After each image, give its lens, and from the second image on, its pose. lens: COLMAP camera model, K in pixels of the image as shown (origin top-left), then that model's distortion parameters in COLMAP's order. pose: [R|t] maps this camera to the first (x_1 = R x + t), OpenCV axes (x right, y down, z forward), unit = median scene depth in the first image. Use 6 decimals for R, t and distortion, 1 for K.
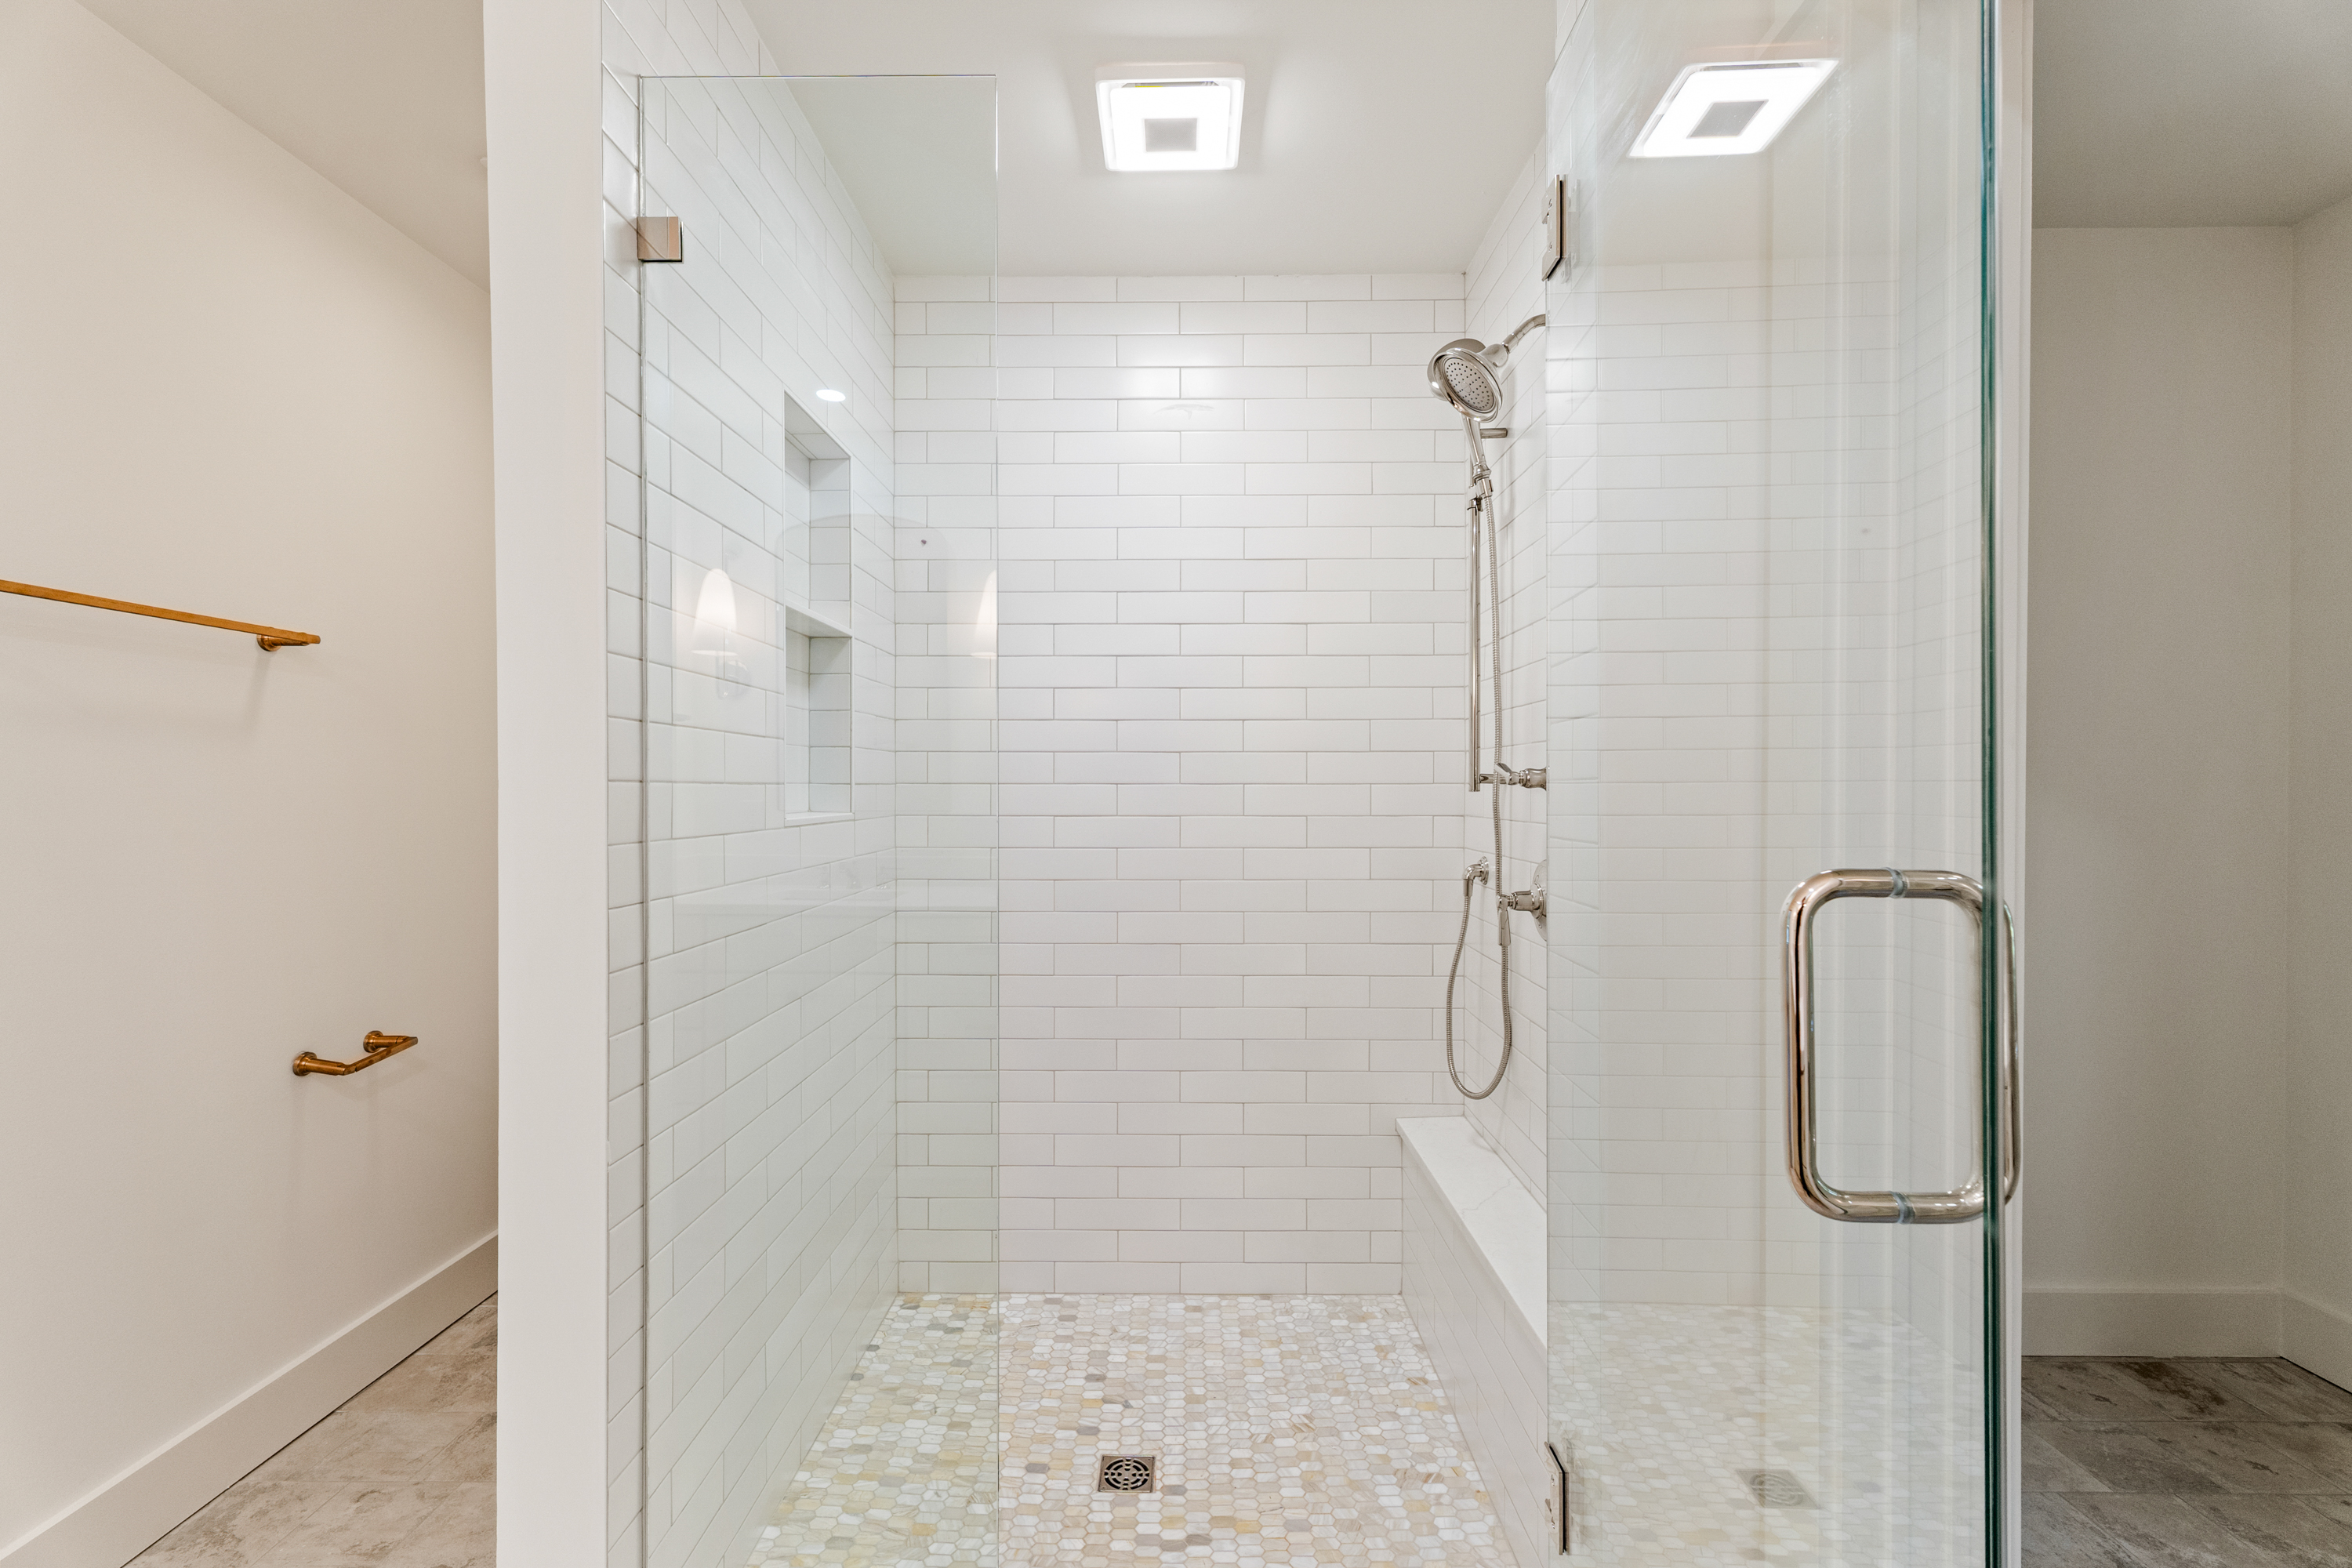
lens RADIAL K [[1002.0, 0, 1169.1], [0, 1002.0, 784.9], [0, 0, 1]] dist [0.003907, 0.000489]
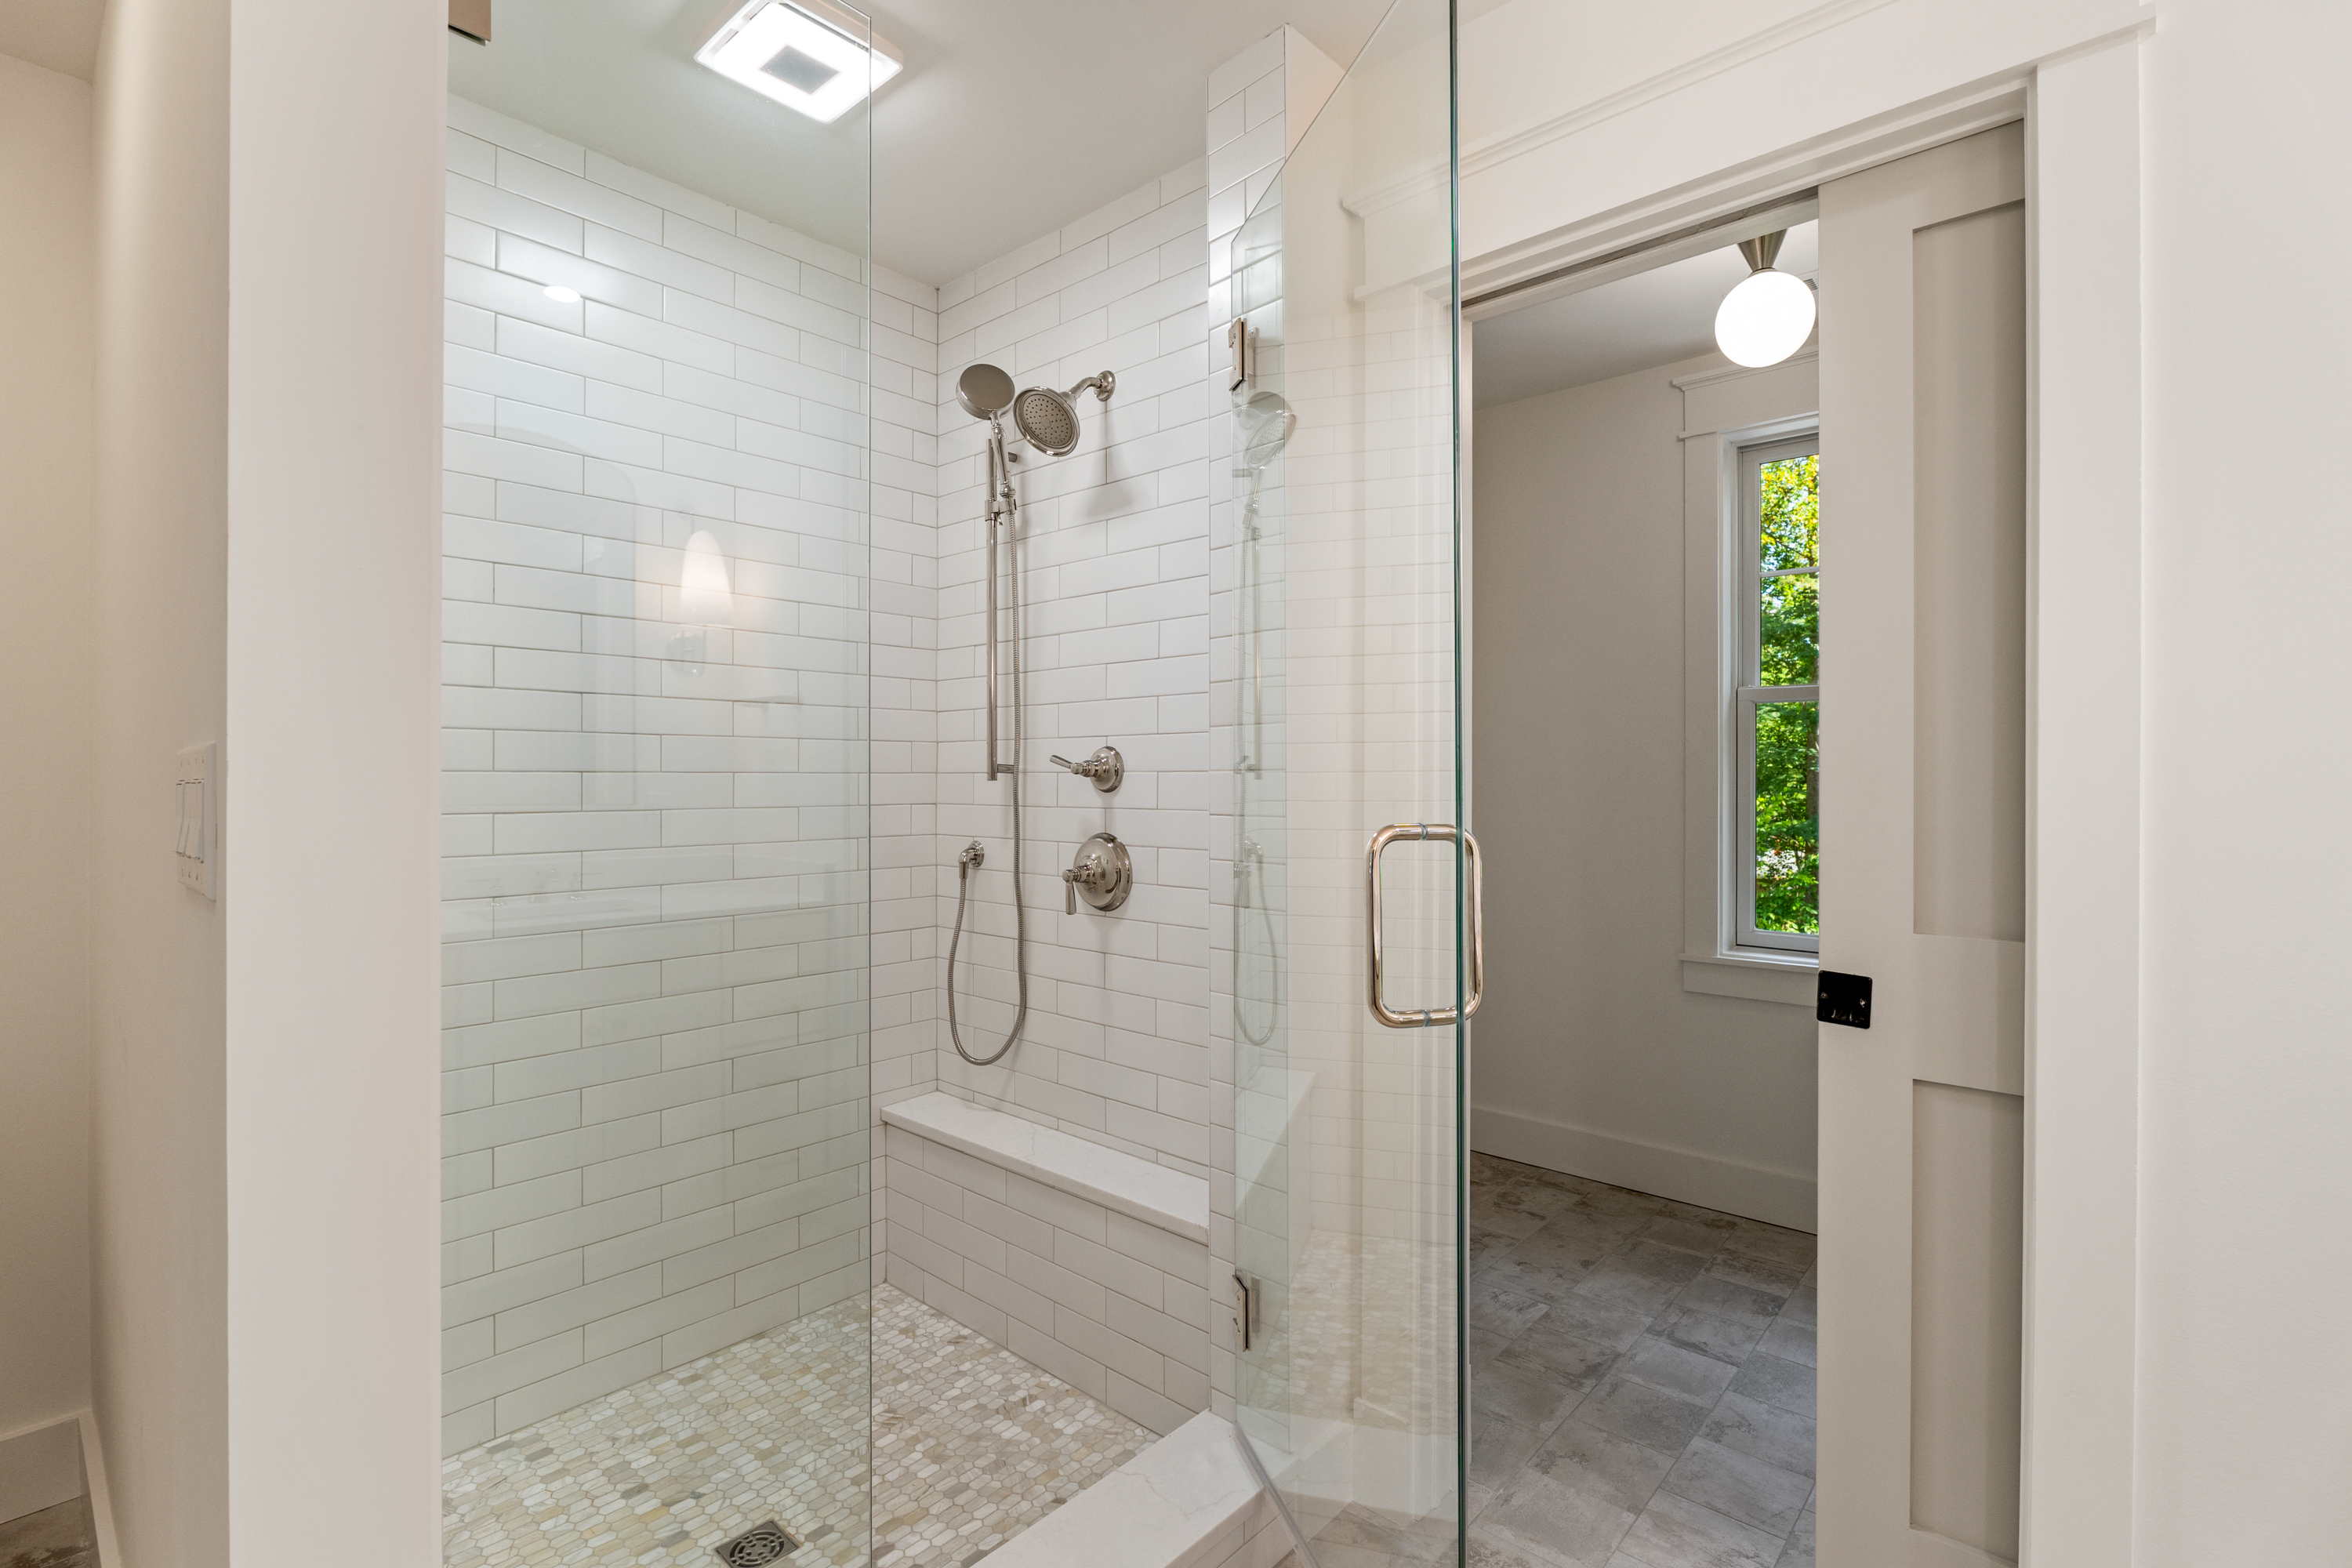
lens RADIAL K [[1074.2, 0, 1169.2], [0, 1074.2, 775.3], [0, 0, 1]] dist [-0.013612, -0.000313]
pose [[0.654920, 0.004527, 0.755684, -0.465735], [0.002888, 0.999960, -0.008493, 0.012197], [-0.755692, 0.007745, 0.654881, 0.094814]]
